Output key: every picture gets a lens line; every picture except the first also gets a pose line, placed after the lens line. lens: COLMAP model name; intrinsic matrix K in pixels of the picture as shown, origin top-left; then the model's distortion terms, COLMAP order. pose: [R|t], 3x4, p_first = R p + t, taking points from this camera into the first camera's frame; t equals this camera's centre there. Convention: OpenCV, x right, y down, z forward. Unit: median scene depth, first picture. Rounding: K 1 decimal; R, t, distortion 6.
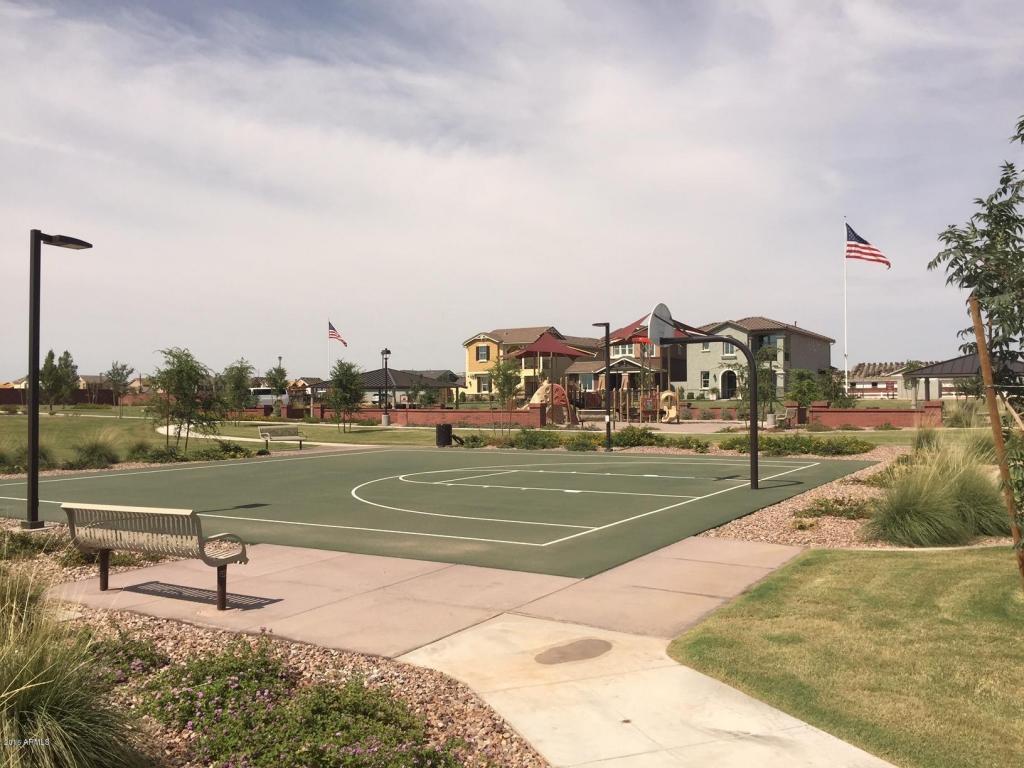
lens RADIAL K [[874.9, 0, 514.6], [0, 874.9, 381.3], [0, 0, 1]] dist [0.081517, -0.111198]
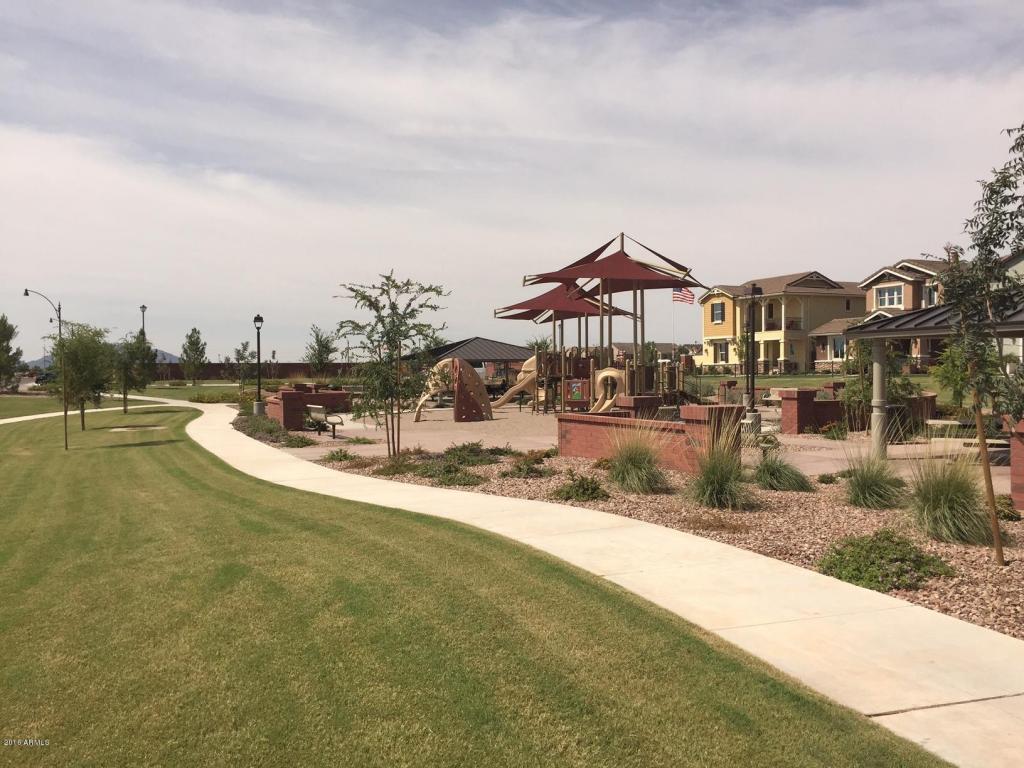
lens RADIAL K [[874.9, 0, 514.6], [0, 874.9, 381.3], [0, 0, 1]] dist [0.081517, -0.111198]
pose [[0.837049, 0.003030, -0.547119, 0.240075], [0.018647, 0.999246, 0.034063, -0.000836], [0.546809, -0.038714, 0.836362, 0.248058]]
